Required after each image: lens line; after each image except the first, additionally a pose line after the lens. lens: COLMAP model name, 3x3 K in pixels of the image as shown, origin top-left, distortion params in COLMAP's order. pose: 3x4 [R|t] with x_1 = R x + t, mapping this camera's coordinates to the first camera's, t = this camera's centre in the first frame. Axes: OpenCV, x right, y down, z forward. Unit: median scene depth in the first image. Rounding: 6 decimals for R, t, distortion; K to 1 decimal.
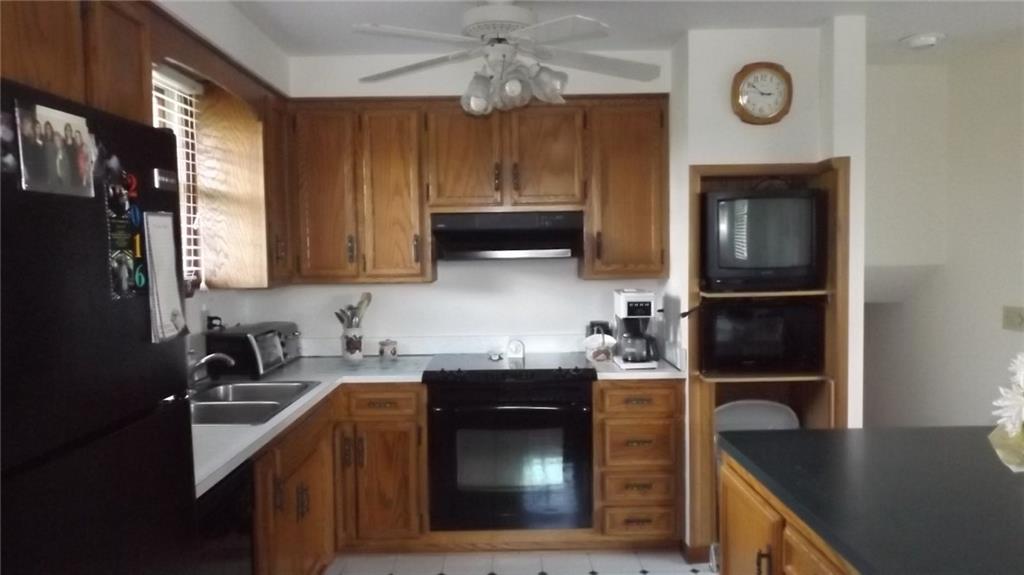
lens RADIAL K [[738.1, 0, 511.5], [0, 738.1, 289.3], [0, 0, 1]] dist [0.014934, 0.002468]
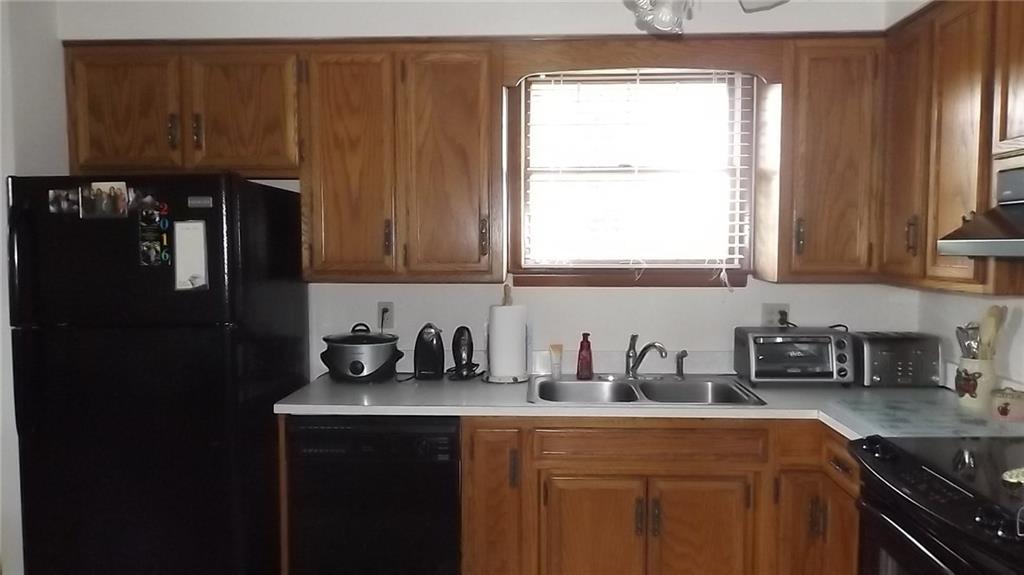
lens RADIAL K [[738.1, 0, 512.1], [0, 738.1, 287.9], [0, 0, 1]] dist [0.014934, 0.002468]
pose [[-0.056226, 0.078465, -0.995330, 1.487135], [-0.046617, 0.995614, 0.081121, -0.140331], [0.997329, 0.050960, -0.052322, 2.147806]]
